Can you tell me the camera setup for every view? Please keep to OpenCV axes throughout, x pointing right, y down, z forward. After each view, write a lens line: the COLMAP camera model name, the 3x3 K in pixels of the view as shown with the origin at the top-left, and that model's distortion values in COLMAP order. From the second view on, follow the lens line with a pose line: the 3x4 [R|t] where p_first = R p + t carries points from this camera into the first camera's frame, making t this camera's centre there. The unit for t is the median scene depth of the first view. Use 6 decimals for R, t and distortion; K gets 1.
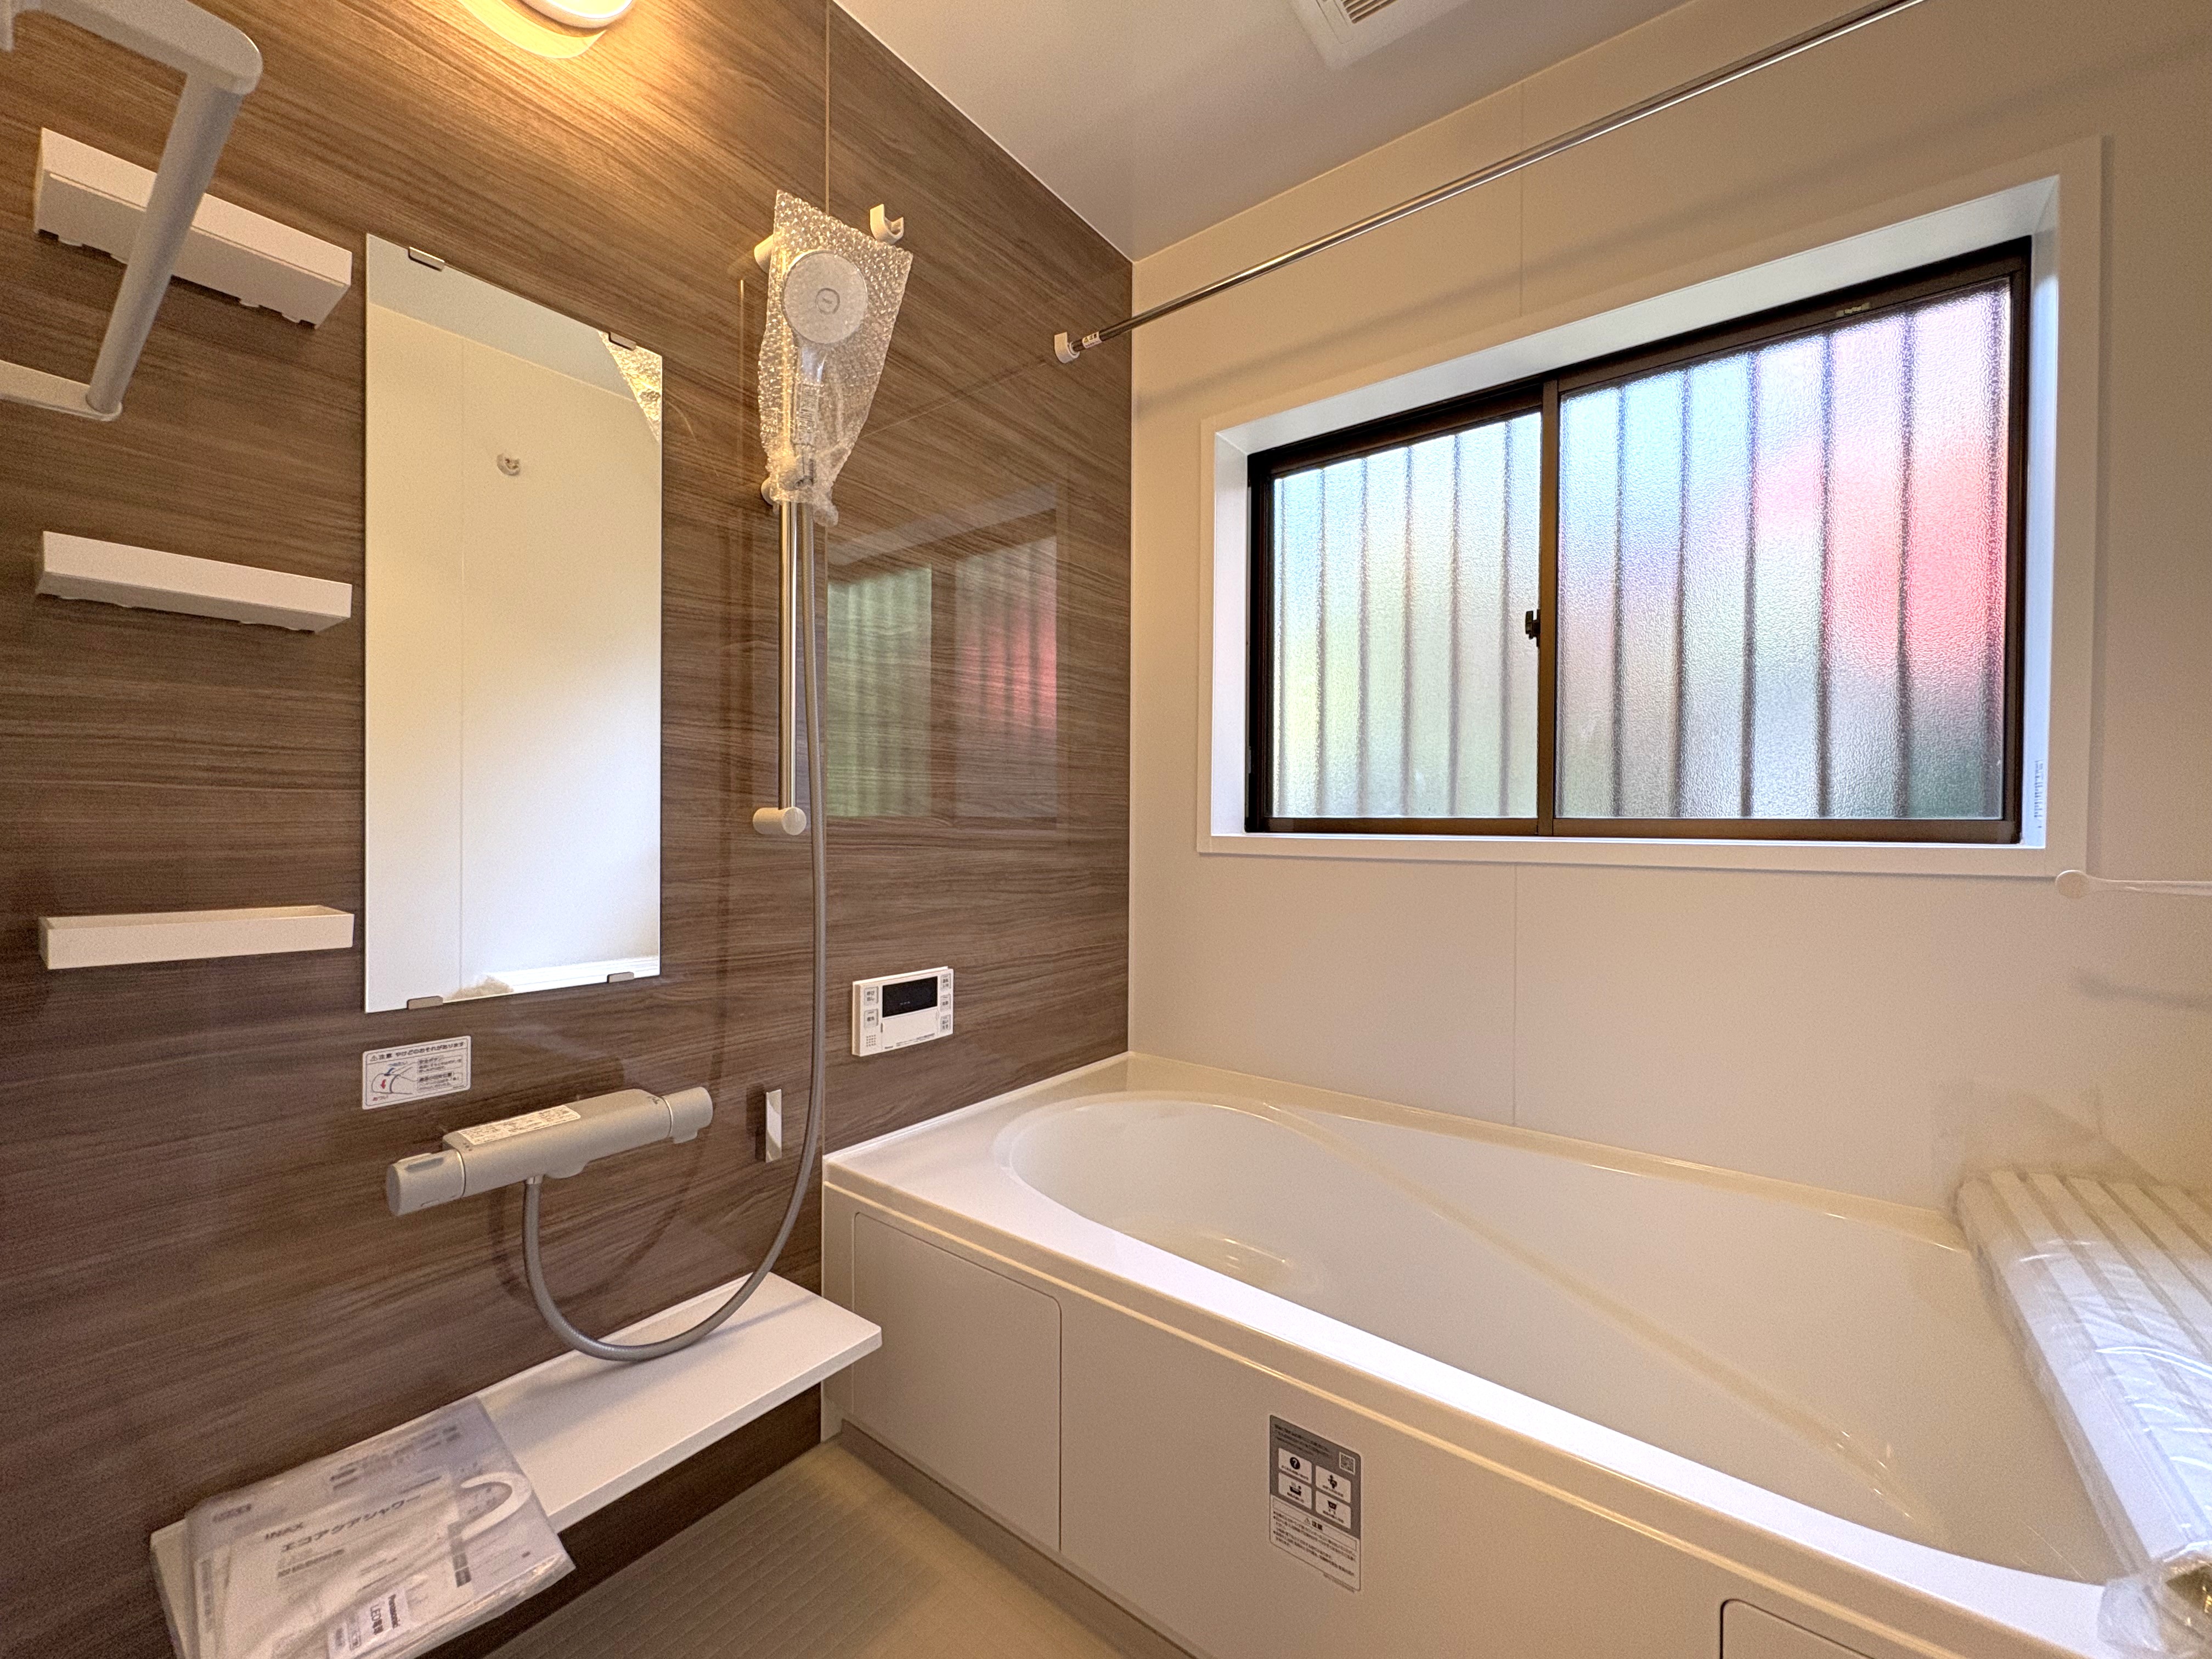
lens RADIAL K [[885.2, 0, 1103.7], [0, 885.2, 832.9], [0, 0, 1]] dist [0.000277, 0.000135]
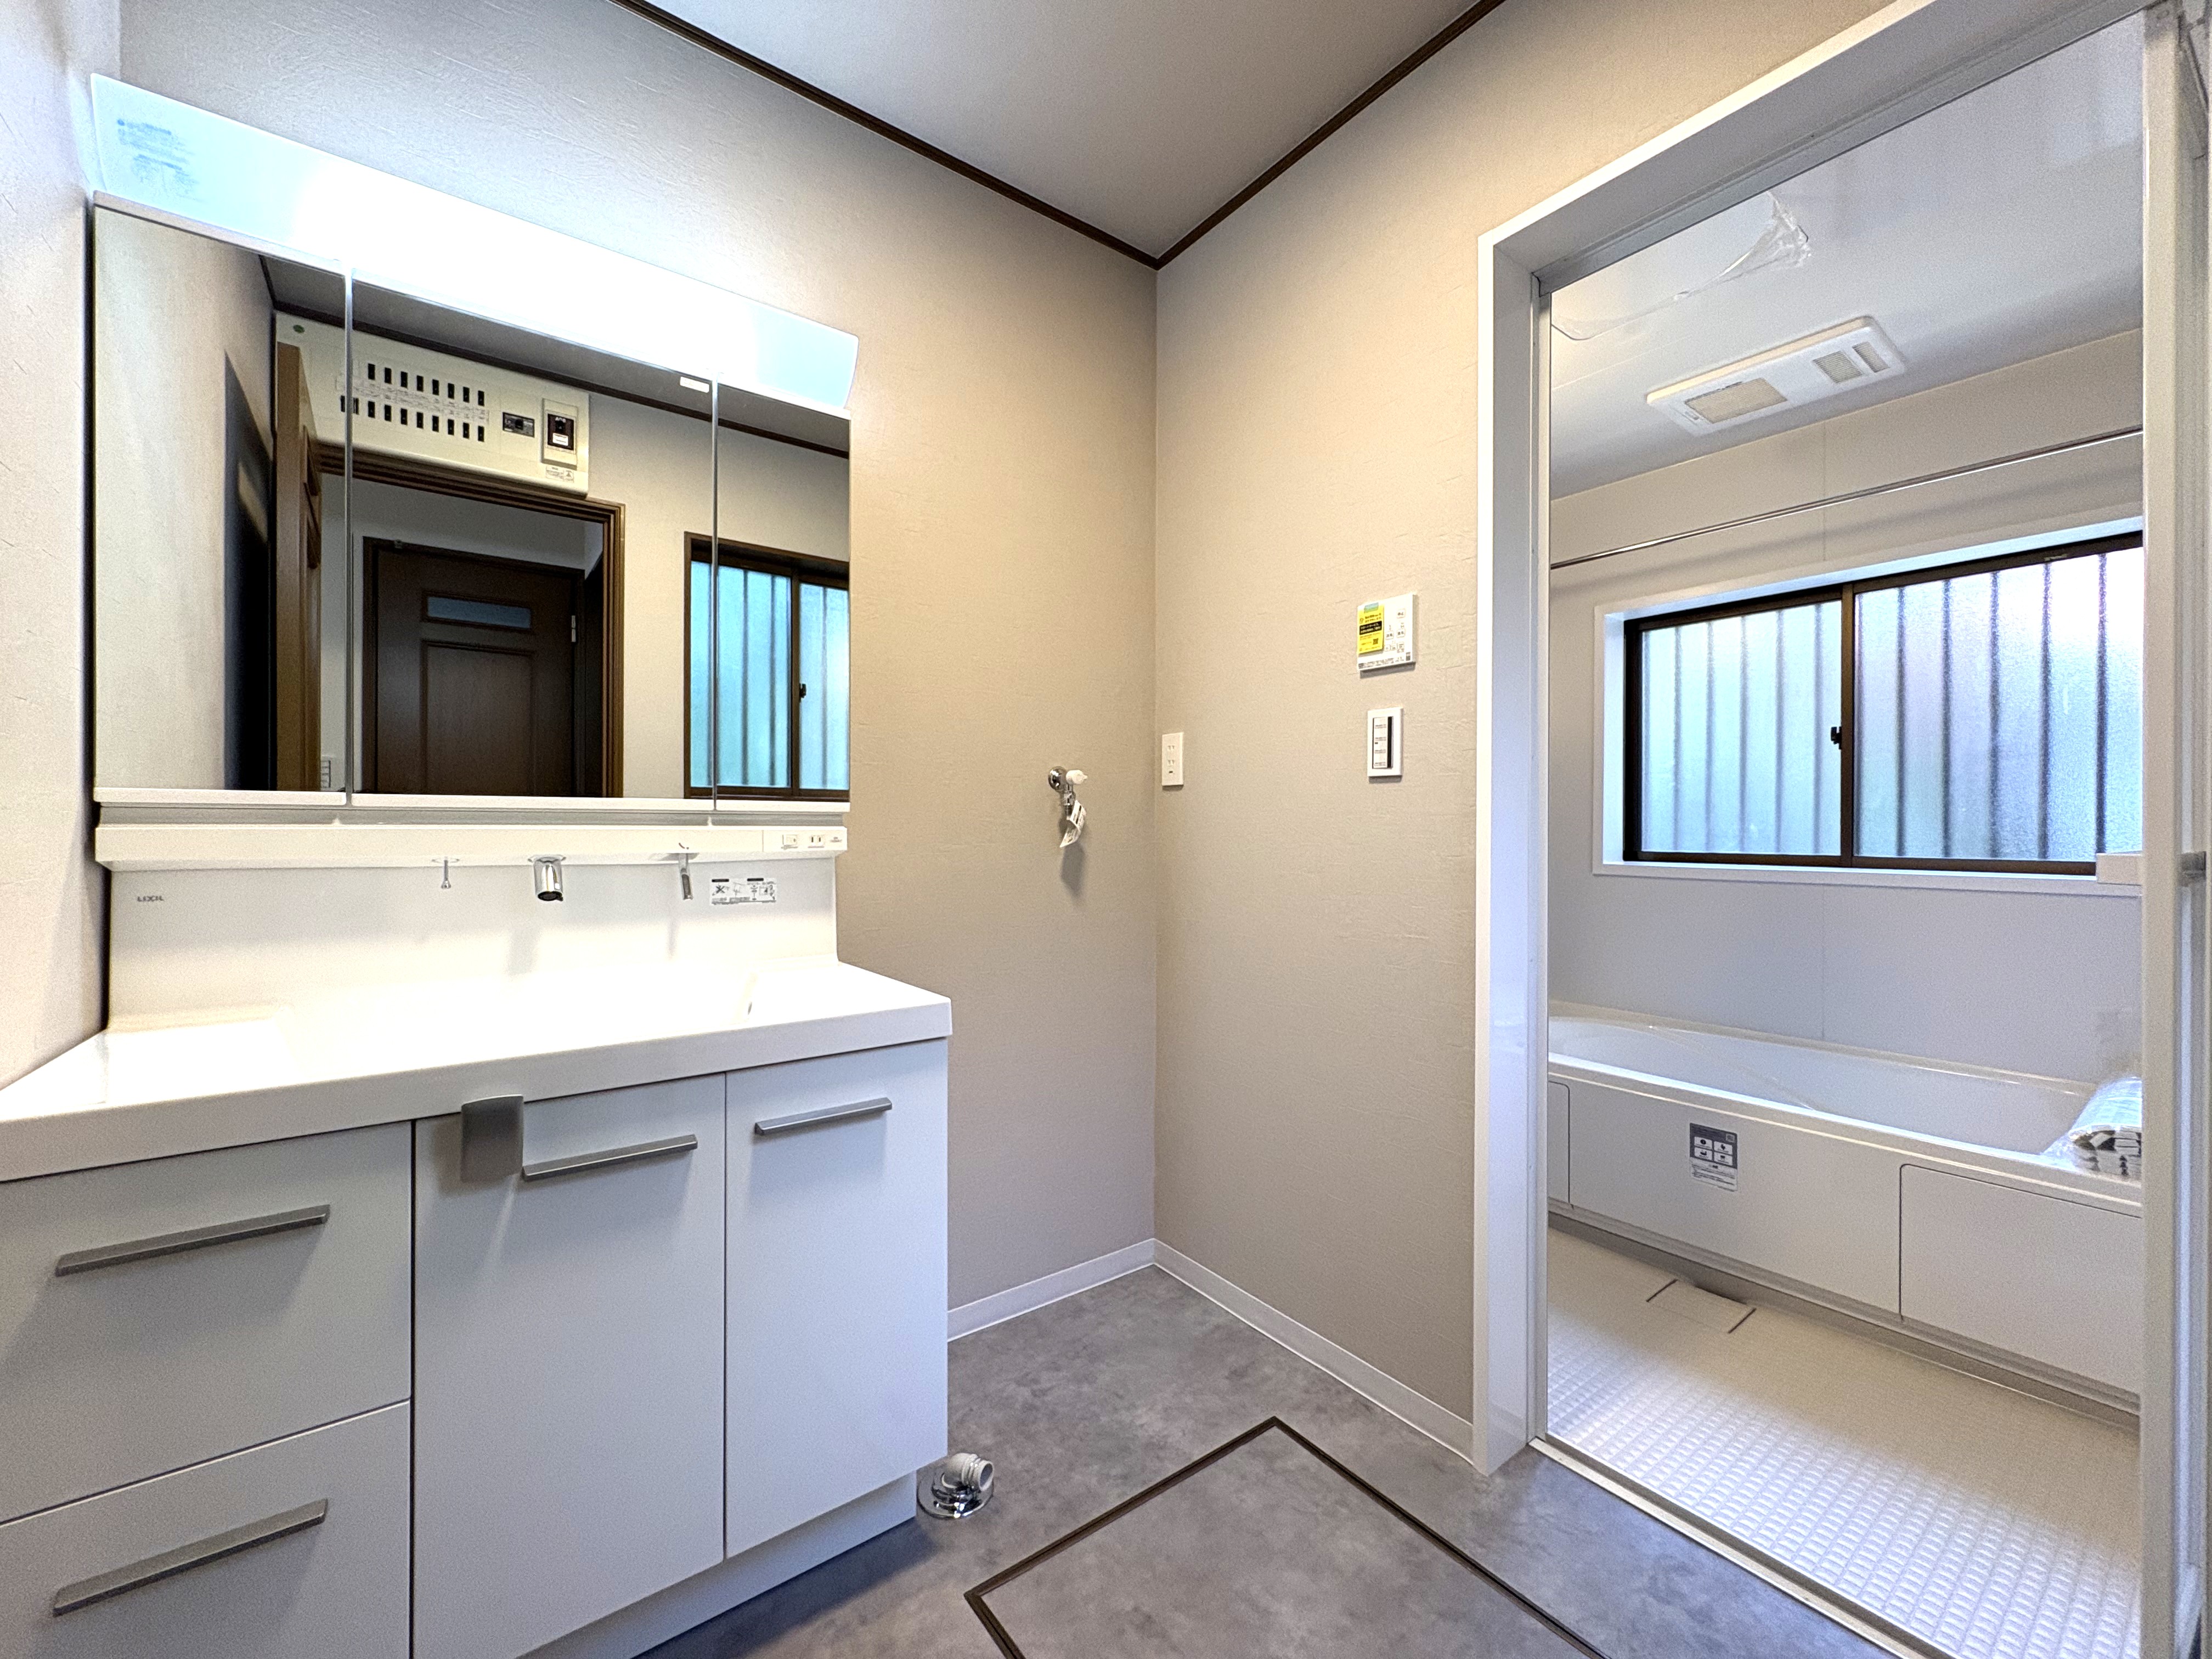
lens RADIAL K [[885.2, 0, 1106.6], [0, 885.2, 828.1], [0, 0, 1]] dist [0.000277, 0.000135]
pose [[0.963950, 0.001422, -0.266079, -0.346362], [-0.004860, 0.999913, -0.012265, -0.040249], [0.266039, 0.013116, 0.963873, -0.854834]]
